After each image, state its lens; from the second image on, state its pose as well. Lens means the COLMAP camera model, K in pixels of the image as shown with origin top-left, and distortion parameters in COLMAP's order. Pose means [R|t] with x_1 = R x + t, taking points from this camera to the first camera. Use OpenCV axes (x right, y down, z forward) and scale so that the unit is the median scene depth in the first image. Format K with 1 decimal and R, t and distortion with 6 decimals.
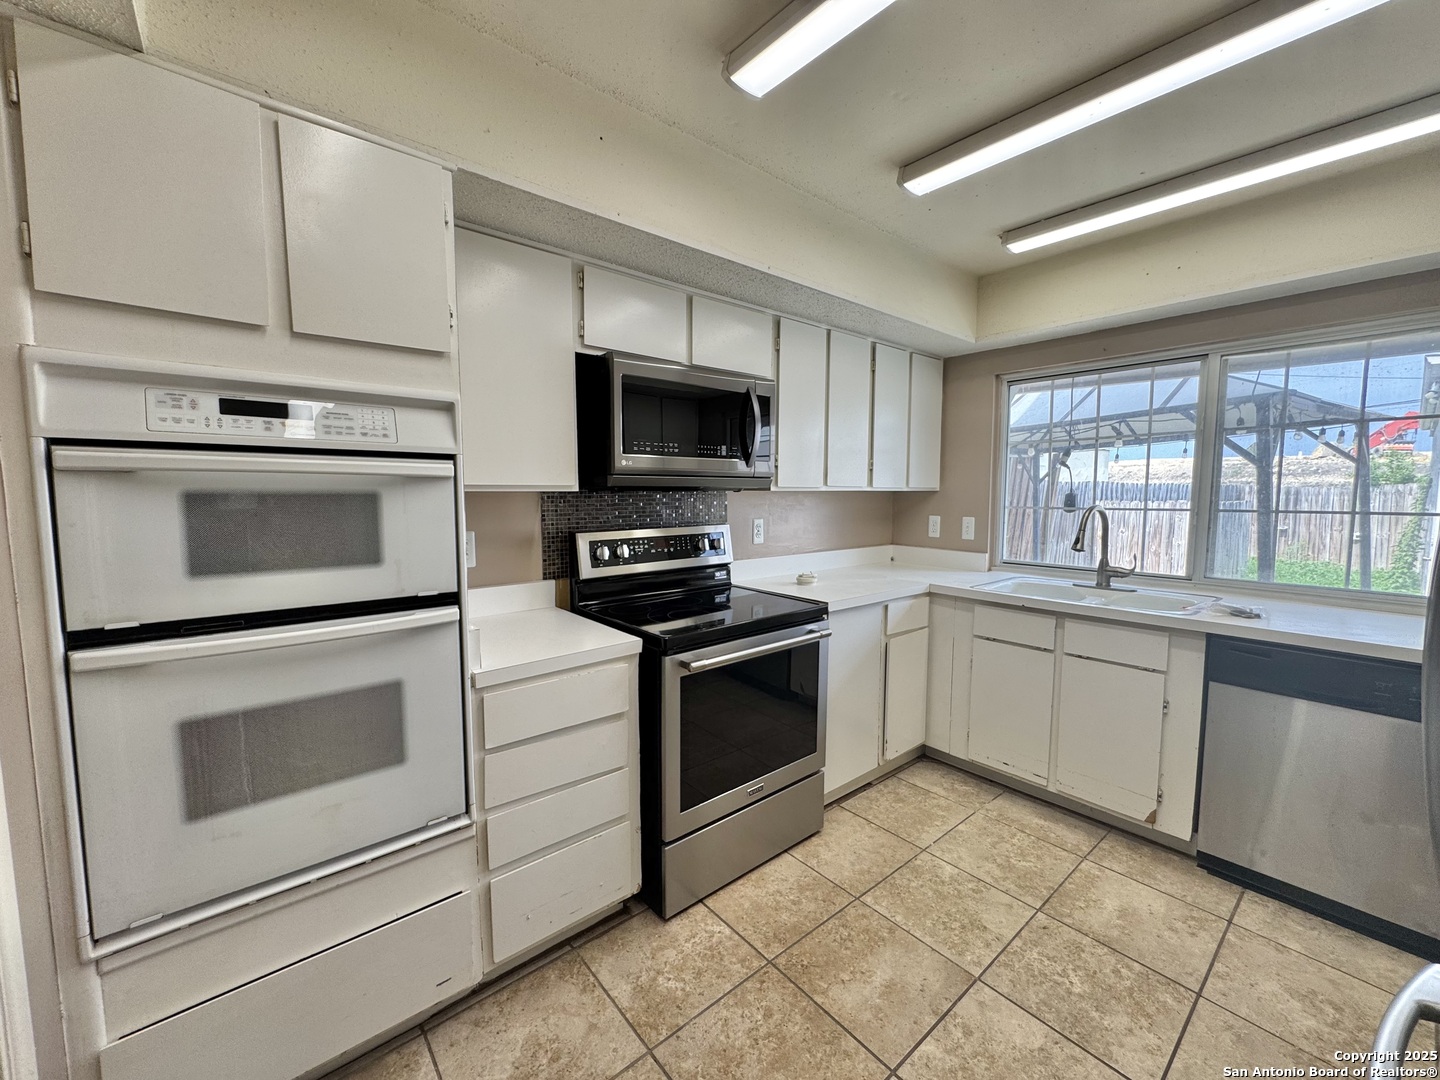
lens RADIAL K [[575.6, 0, 718.1], [0, 575.6, 538.5], [0, 0, 1]] dist [-0.002751, -0.000033]
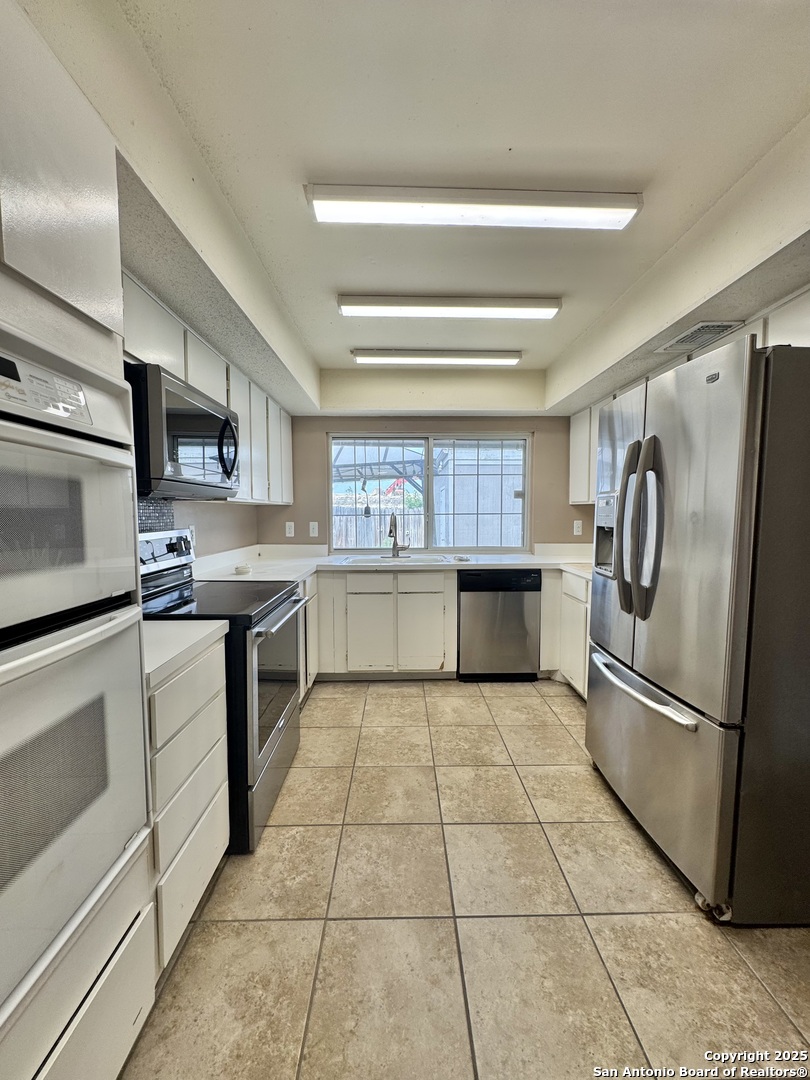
lens RADIAL K [[431.7, 0, 406.8], [0, 431.7, 539.3], [0, 0, 1]] dist [-0.002751, -0.000033]
pose [[0.626348, -0.052044, 0.777805, -0.512313], [0.069494, 0.997524, 0.010784, 0.023473], [-0.776440, 0.047298, 0.628414, 0.142158]]
